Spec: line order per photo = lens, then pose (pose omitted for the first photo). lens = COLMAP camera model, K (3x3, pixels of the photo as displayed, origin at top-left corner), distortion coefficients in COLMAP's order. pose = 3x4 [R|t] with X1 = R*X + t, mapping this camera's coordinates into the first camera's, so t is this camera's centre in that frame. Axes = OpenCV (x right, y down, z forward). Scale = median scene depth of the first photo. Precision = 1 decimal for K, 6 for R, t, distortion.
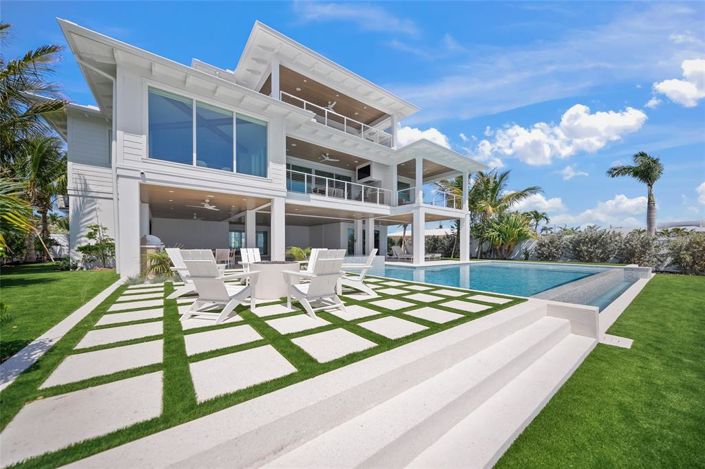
lens RADIAL K [[248.4, 0, 352.5], [0, 248.4, 234.5], [0, 0, 1]] dist [-0.000120, -0.000027]
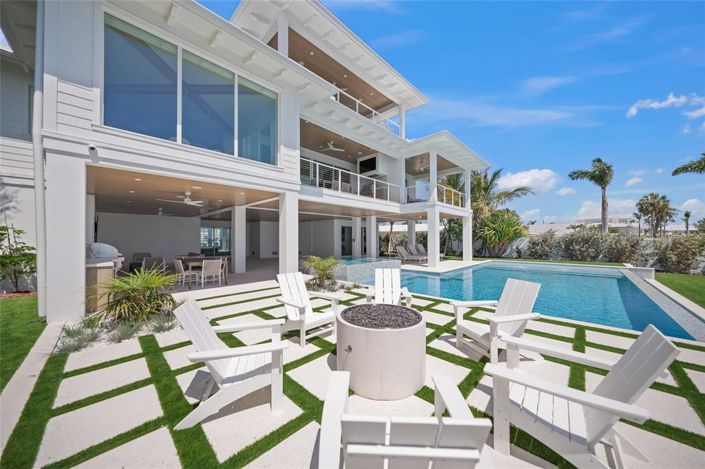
lens RADIAL K [[241.7, 0, 355.8], [0, 241.7, 223.9], [0, 0, 1]] dist [-0.000190, 0.000128]
pose [[0.987448, 0.005915, 0.157833, -0.174080], [-0.003921, 0.999909, -0.012942, -0.032567], [-0.157895, 0.012161, 0.987381, 0.181768]]
